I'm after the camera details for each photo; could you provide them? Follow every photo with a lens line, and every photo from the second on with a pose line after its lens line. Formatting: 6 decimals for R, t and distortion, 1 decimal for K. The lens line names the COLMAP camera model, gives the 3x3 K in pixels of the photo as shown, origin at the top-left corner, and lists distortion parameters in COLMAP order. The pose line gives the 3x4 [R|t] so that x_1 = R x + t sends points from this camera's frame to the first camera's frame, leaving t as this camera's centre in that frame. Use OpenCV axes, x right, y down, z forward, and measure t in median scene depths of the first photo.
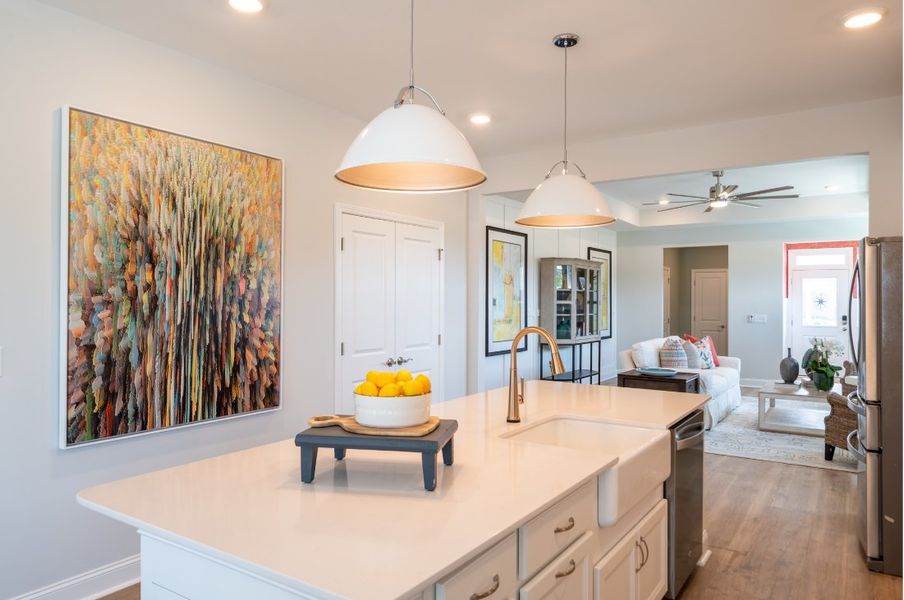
lens RADIAL K [[596.5, 0, 452.0], [0, 596.5, 300.0], [0, 0, 1]] dist [-0.002357, -0.000622]
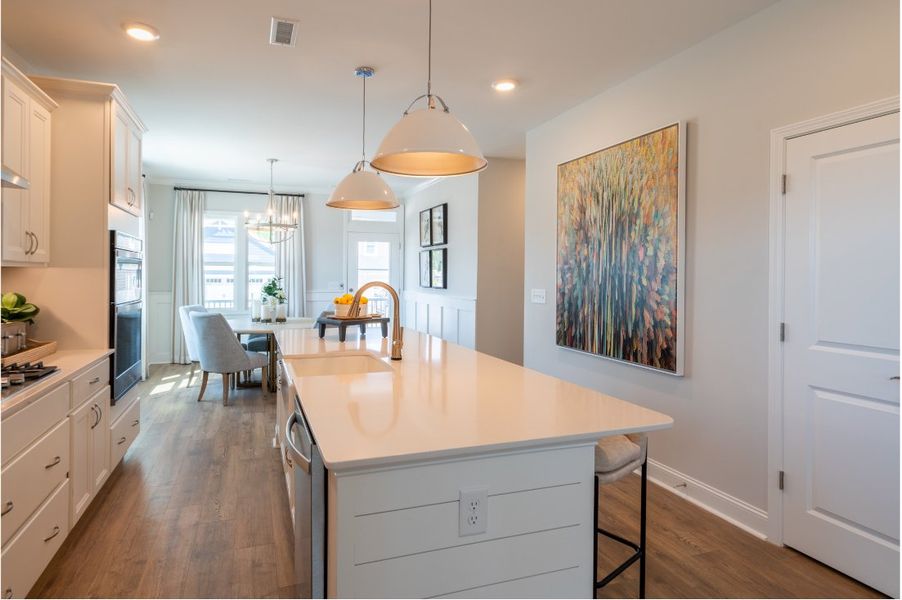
lens RADIAL K [[533.9, 0, 451.0], [0, 533.9, 274.2], [0, 0, 1]] dist [-0.000468, 0.000132]
pose [[-0.590272, -0.008374, -0.807161, 0.740205], [-0.007762, 0.999959, -0.004698, 0.025540], [0.807167, 0.003492, -0.590313, 1.394306]]
